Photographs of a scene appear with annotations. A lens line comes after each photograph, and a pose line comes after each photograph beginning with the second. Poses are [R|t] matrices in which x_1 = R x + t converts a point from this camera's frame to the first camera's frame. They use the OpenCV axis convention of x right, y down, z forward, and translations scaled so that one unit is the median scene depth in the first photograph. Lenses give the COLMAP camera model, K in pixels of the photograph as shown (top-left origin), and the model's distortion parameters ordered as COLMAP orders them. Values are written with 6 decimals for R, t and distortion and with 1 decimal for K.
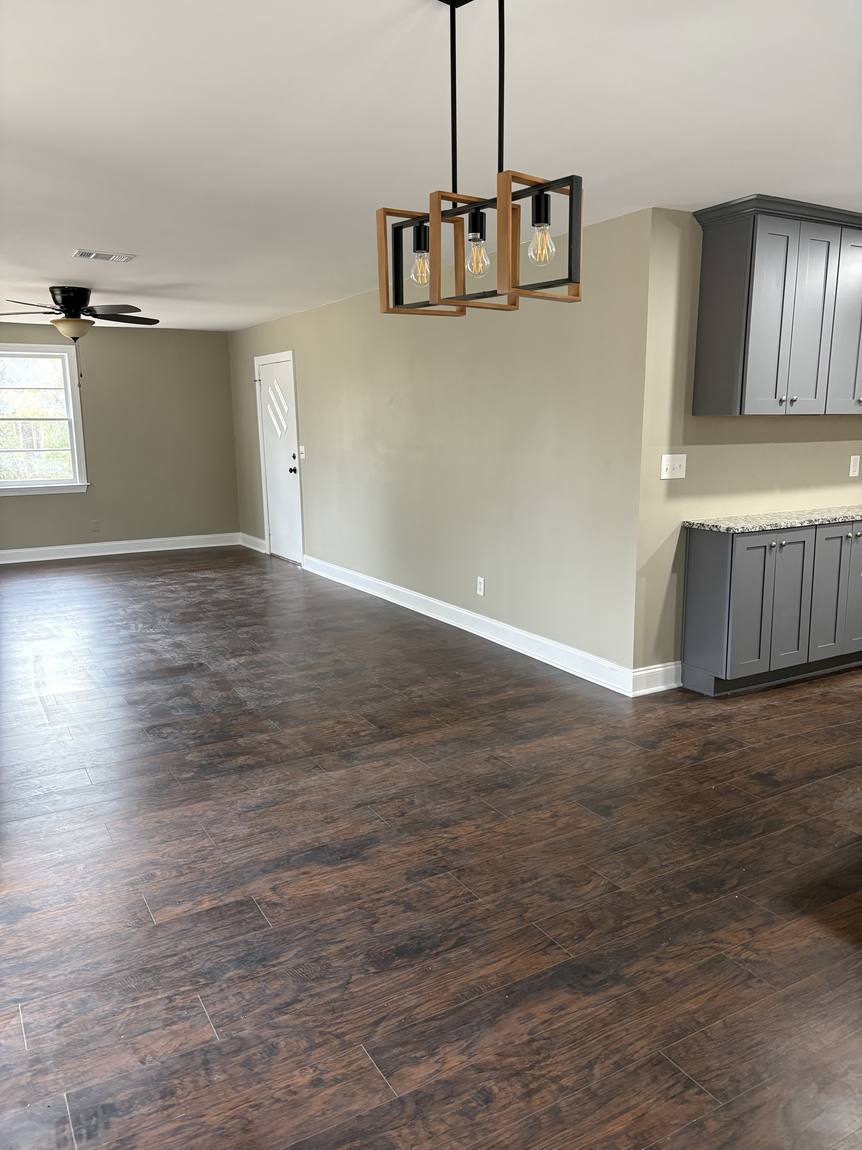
lens RADIAL K [[880.1, 0, 433.6], [0, 880.1, 575.1], [0, 0, 1]] dist [-0.010218, -0.010340]
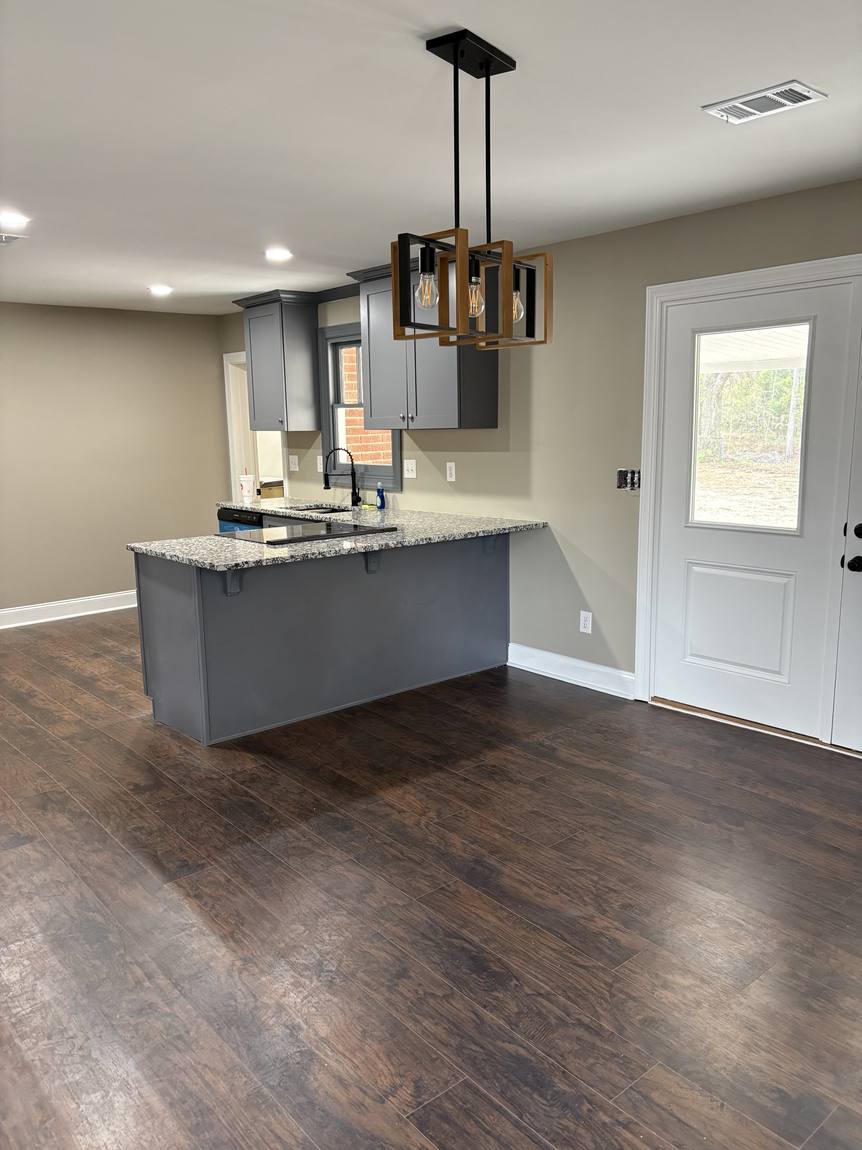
lens RADIAL K [[880.1, 0, 426.9], [0, 880.1, 577.9], [0, 0, 1]] dist [-0.010218, -0.010340]
pose [[-0.200850, -0.164311, 0.965744, -0.957622], [0.189588, 0.960675, 0.202878, -0.226002], [-0.961101, 0.223842, -0.161800, 1.162345]]
